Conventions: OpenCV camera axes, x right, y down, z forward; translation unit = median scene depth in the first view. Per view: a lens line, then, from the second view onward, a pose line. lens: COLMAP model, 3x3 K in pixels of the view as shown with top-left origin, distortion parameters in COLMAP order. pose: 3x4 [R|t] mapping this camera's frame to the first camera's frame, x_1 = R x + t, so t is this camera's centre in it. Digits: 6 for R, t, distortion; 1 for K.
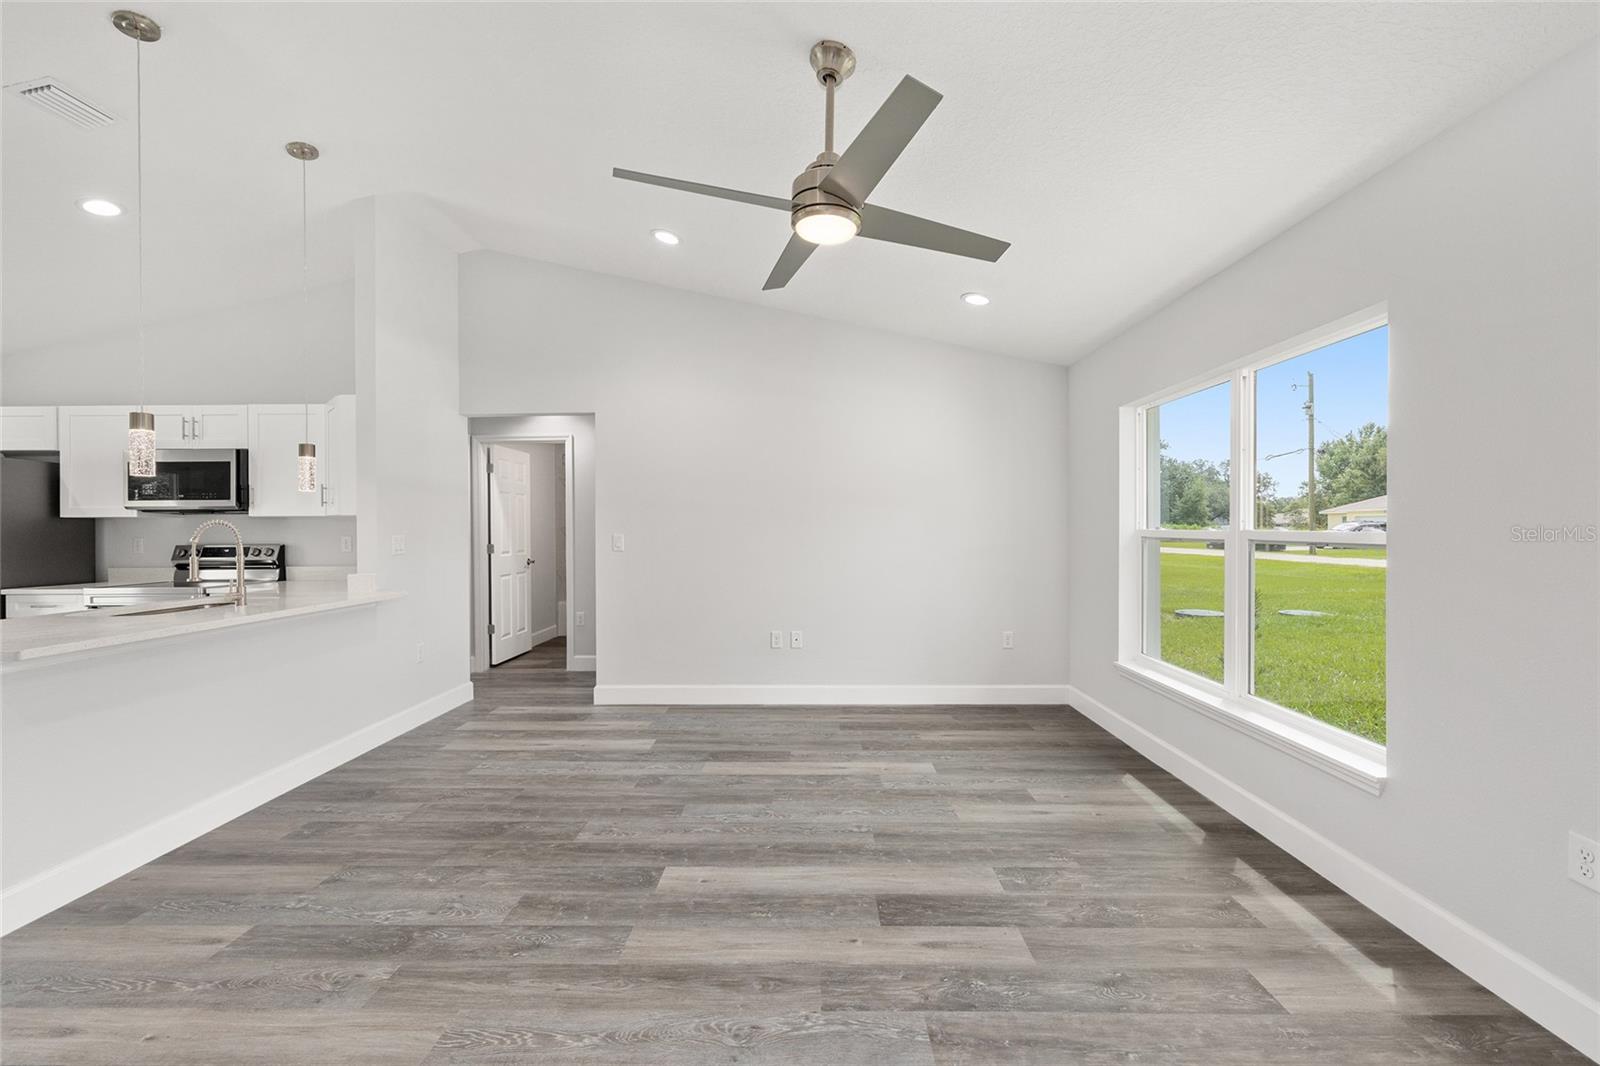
lens RADIAL K [[645.3, 0, 804.7], [0, 645.3, 533.6], [0, 0, 1]] dist [0.001219, 0.000112]
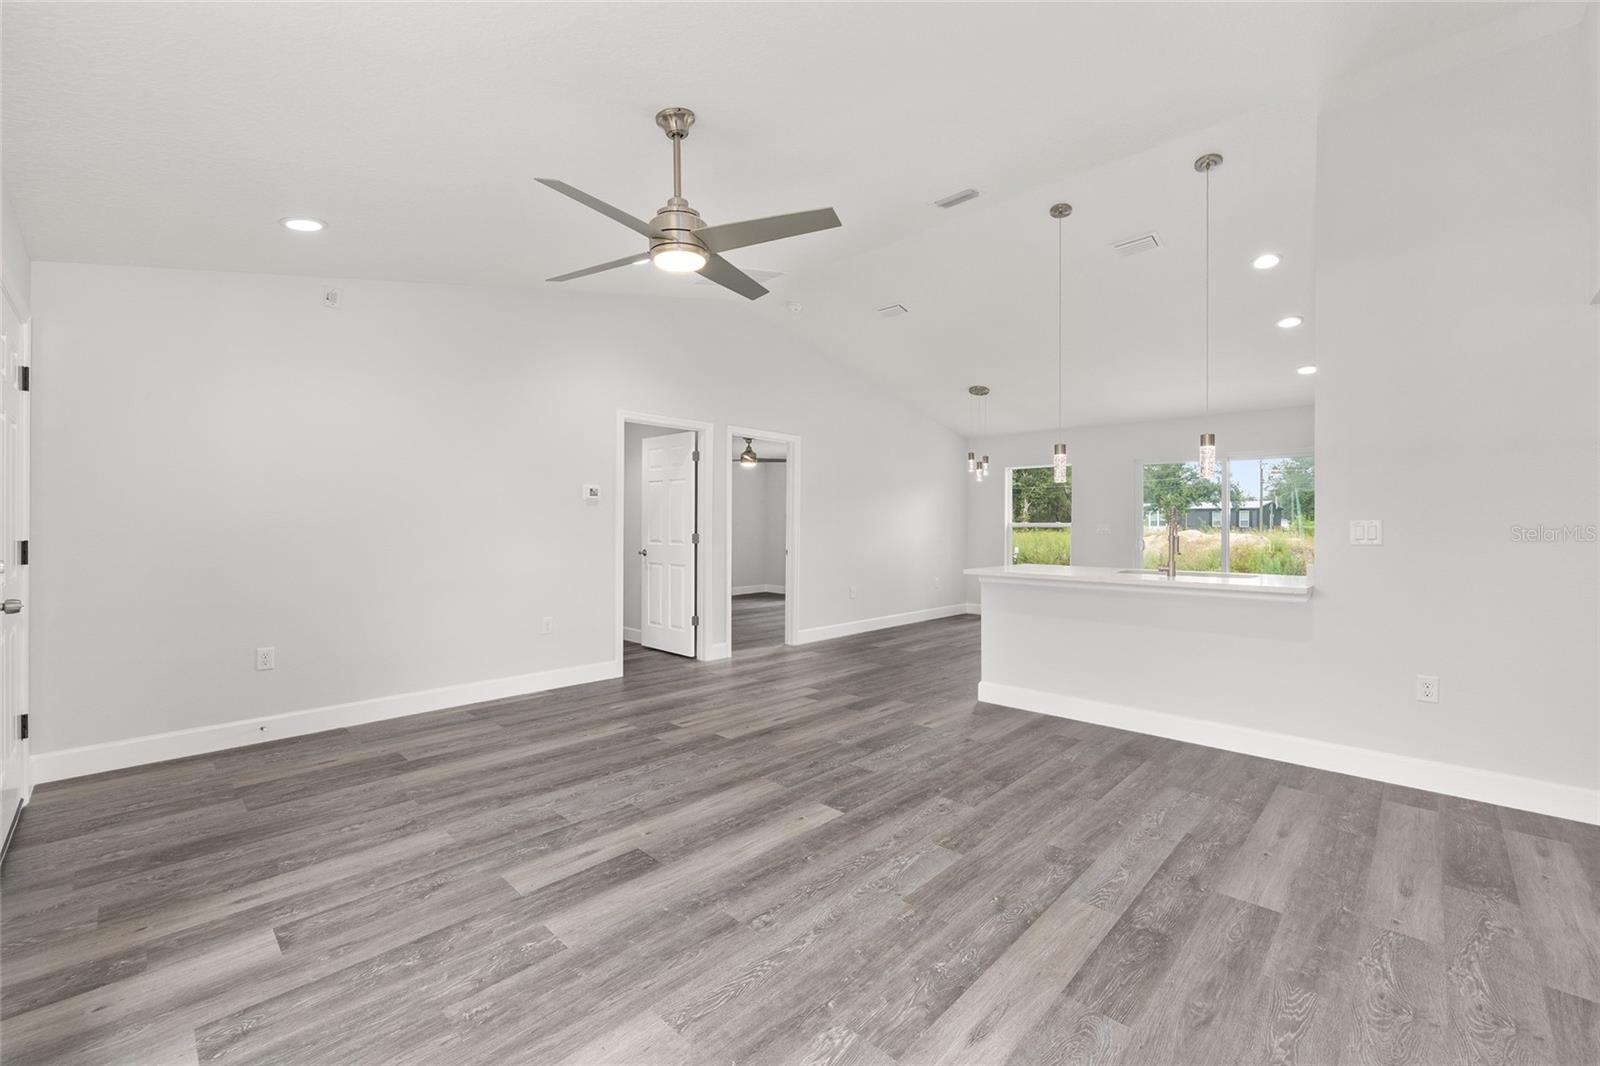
lens RADIAL K [[650.3, 0, 805.2], [0, 650.3, 526.8], [0, 0, 1]] dist [-0.006131, 0.000062]
pose [[-0.680821, 0.005116, -0.732432, 0.495527], [-0.003739, 0.999938, 0.010460, 0.006080], [0.732440, 0.009860, -0.680760, 1.295971]]
